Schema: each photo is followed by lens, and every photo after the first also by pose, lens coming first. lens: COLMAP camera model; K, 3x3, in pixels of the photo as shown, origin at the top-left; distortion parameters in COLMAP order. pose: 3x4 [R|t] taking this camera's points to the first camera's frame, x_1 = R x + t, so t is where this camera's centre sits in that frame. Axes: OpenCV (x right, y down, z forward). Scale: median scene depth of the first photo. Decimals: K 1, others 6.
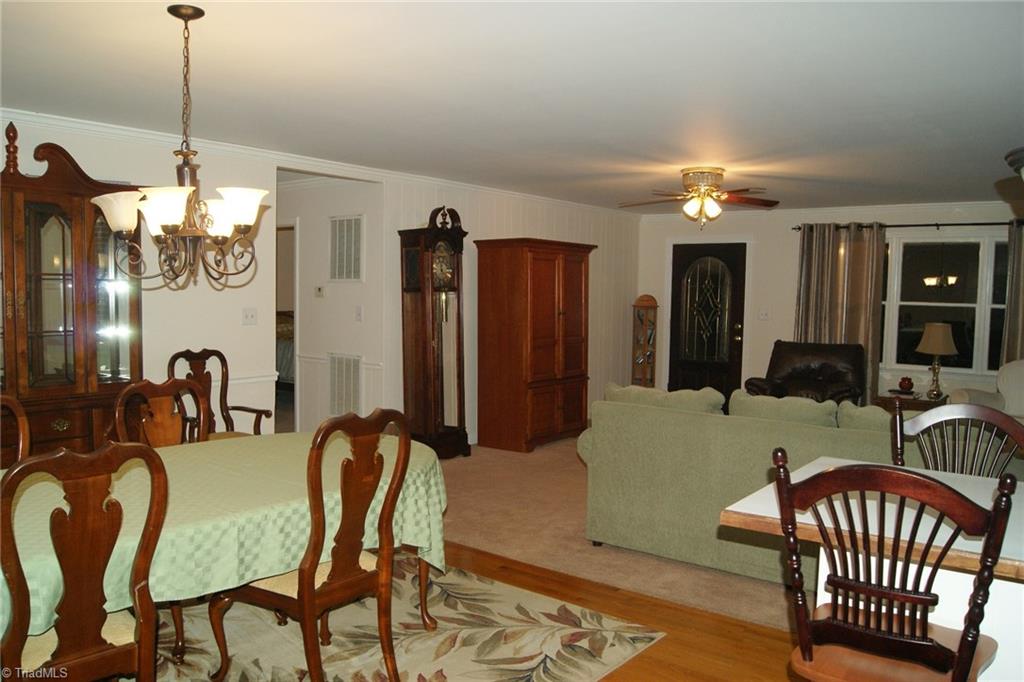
lens RADIAL K [[805.9, 0, 503.9], [0, 805.9, 345.3], [0, 0, 1]] dist [-0.074474, -0.000421]
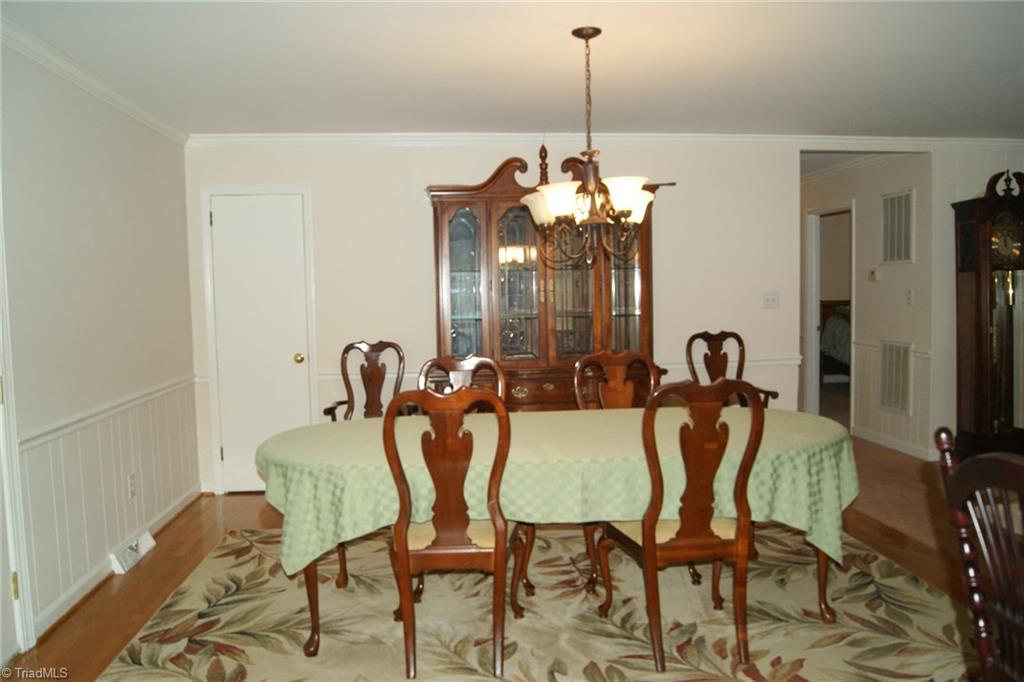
lens RADIAL K [[810.2, 0, 511.7], [0, 810.2, 345.0], [0, 0, 1]] dist [-0.080348, 0.009884]
pose [[0.690506, 0.020242, -0.723043, 0.198528], [-0.016971, 0.999787, 0.011782, 0.014707], [0.723128, 0.004135, 0.690702, 0.049962]]
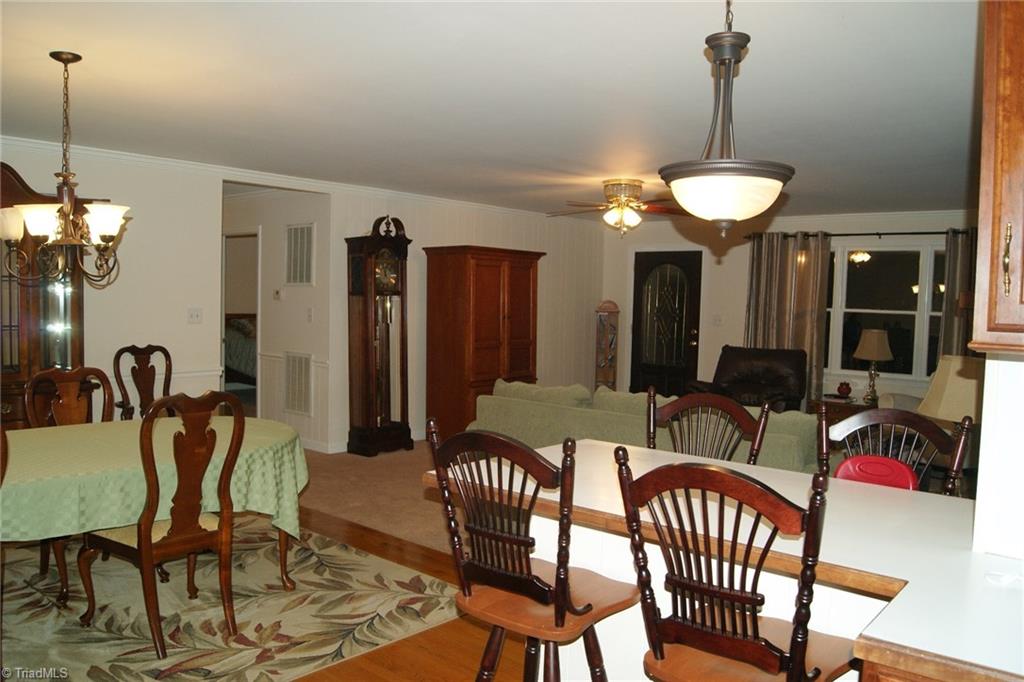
lens RADIAL K [[810.2, 0, 511.7], [0, 810.2, 345.0], [0, 0, 1]] dist [-0.080348, 0.009884]
pose [[0.998818, 0.010836, -0.047380, 0.169848], [-0.011282, 0.999894, -0.009159, 0.008832], [0.047276, 0.009682, 0.998835, -0.076906]]
